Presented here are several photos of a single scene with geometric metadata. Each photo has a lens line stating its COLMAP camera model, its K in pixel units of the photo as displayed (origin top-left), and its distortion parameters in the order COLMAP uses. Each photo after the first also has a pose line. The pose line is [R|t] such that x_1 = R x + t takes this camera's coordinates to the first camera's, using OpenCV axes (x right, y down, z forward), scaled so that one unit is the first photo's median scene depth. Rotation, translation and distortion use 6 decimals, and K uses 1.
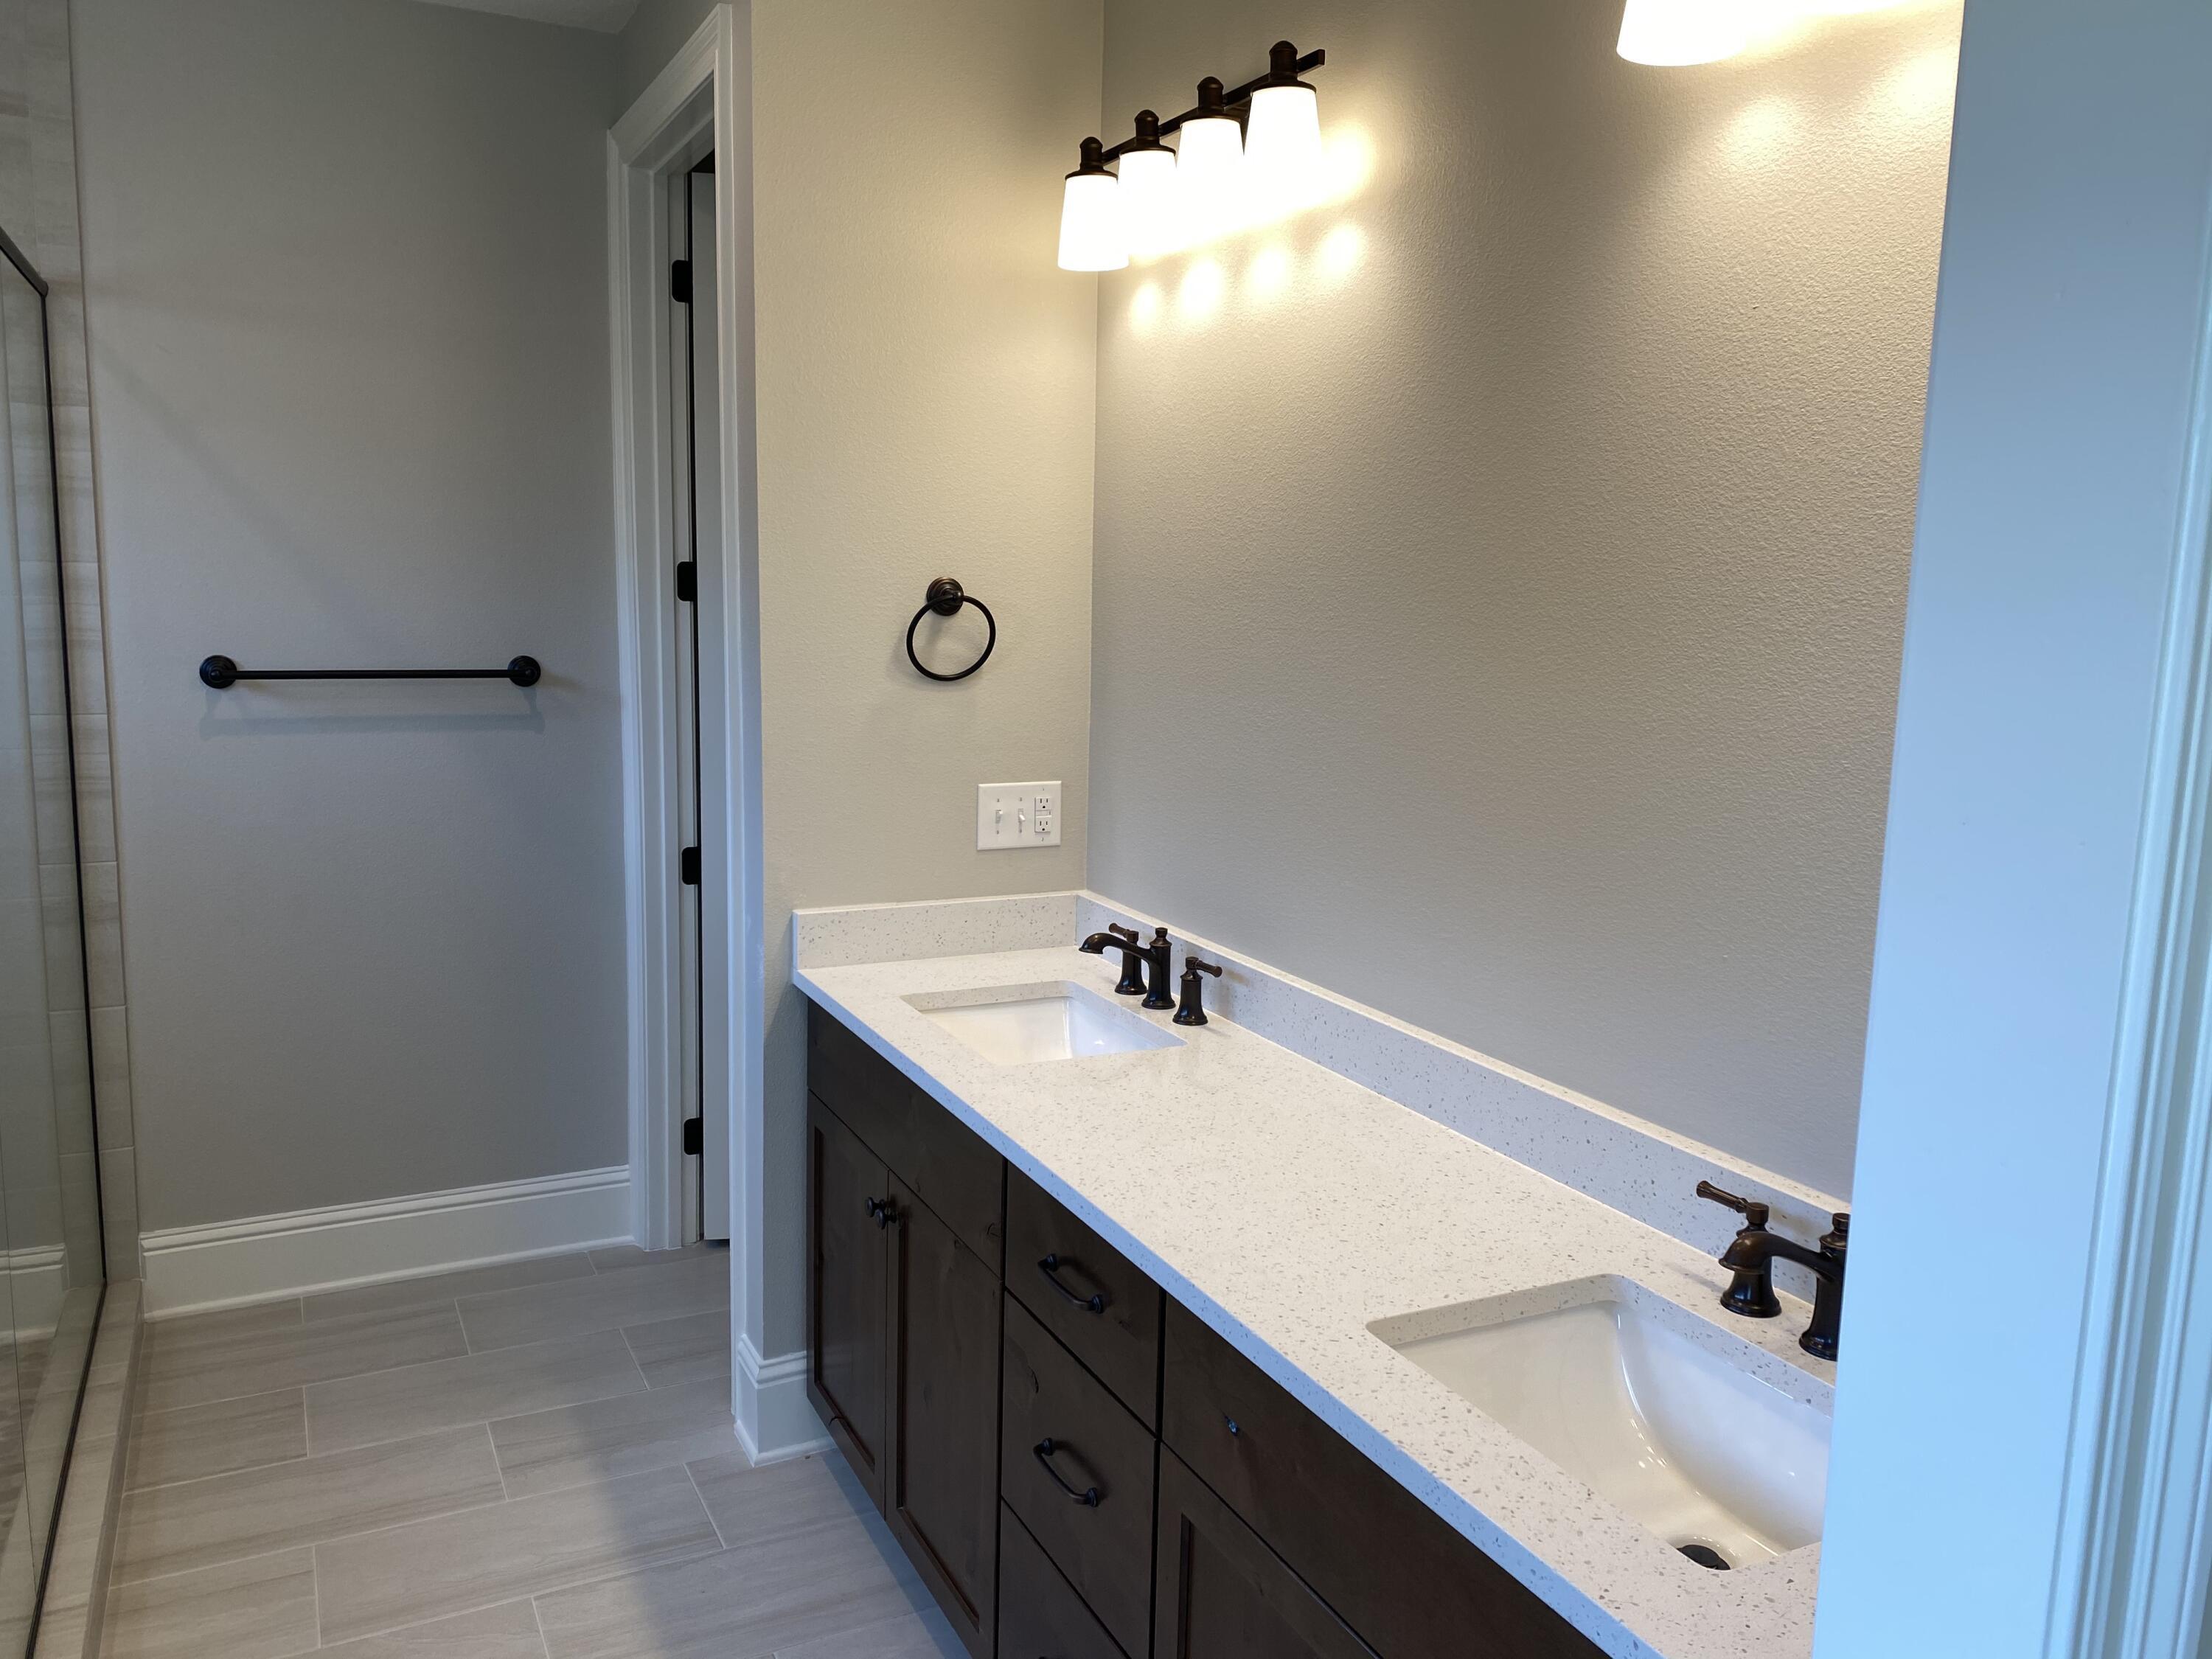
lens RADIAL K [[1702.7, 0, 1105.6], [0, 1702.7, 839.5], [0, 0, 1]] dist [0.029532, -0.019347]
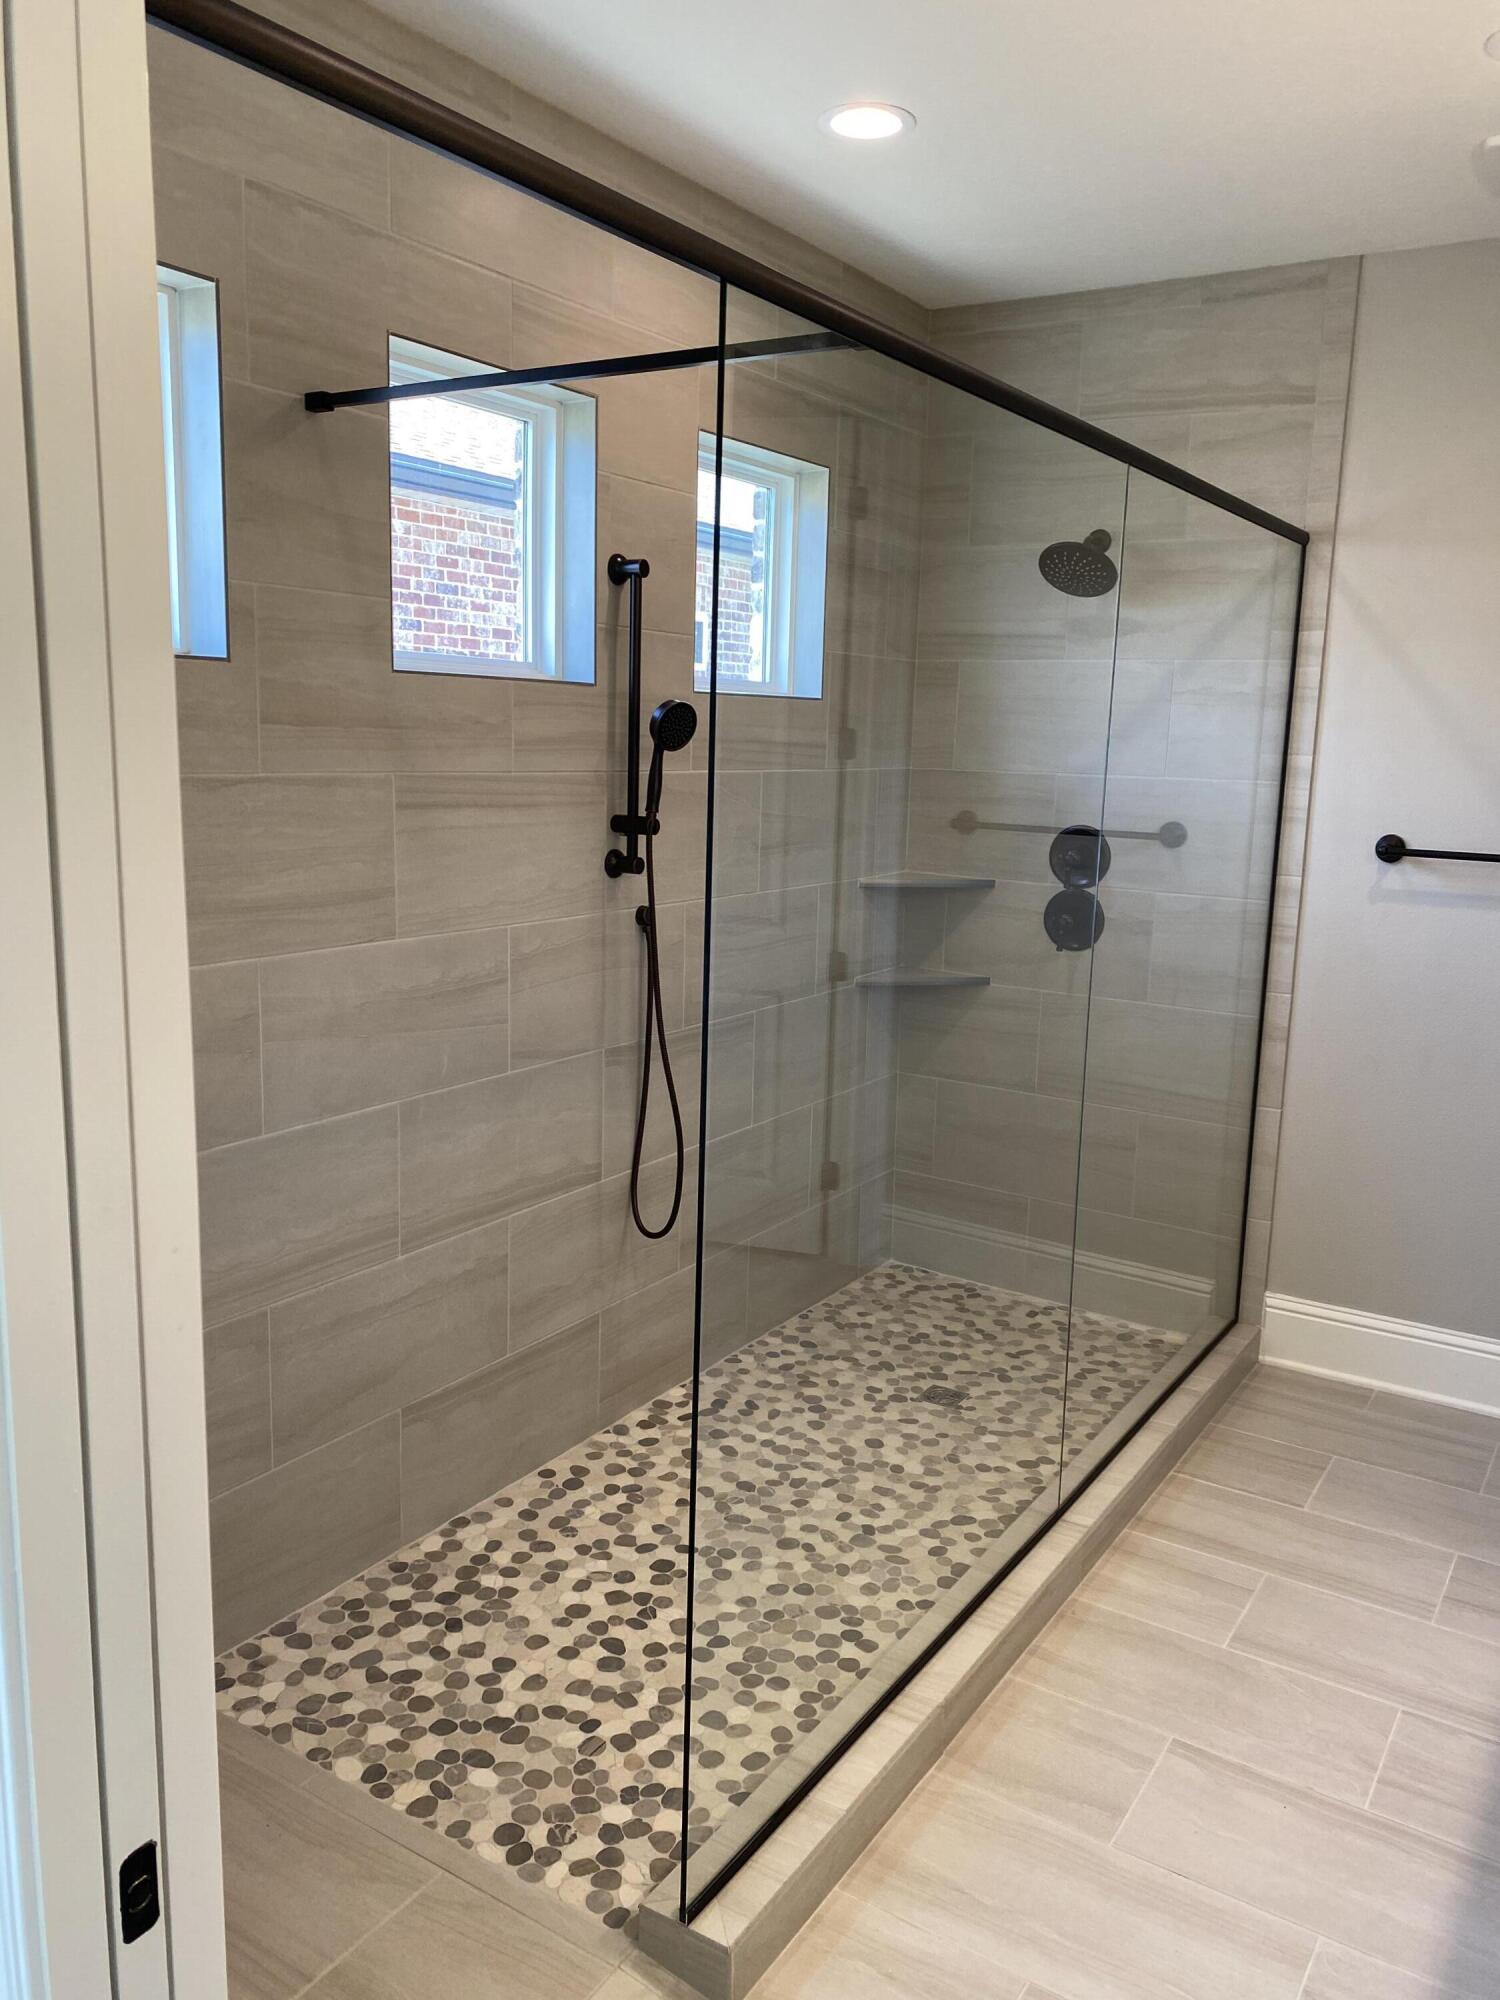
lens RADIAL K [[1539.5, 0, 798.8], [0, 1539.5, 1009.1], [0, 0, 1]] dist [0.029532, -0.019347]
pose [[0.530178, 0.148991, -0.834693, 0.176852], [-0.152891, 0.985102, 0.078727, -0.010562], [0.833988, 0.085878, 0.545059, 0.089618]]
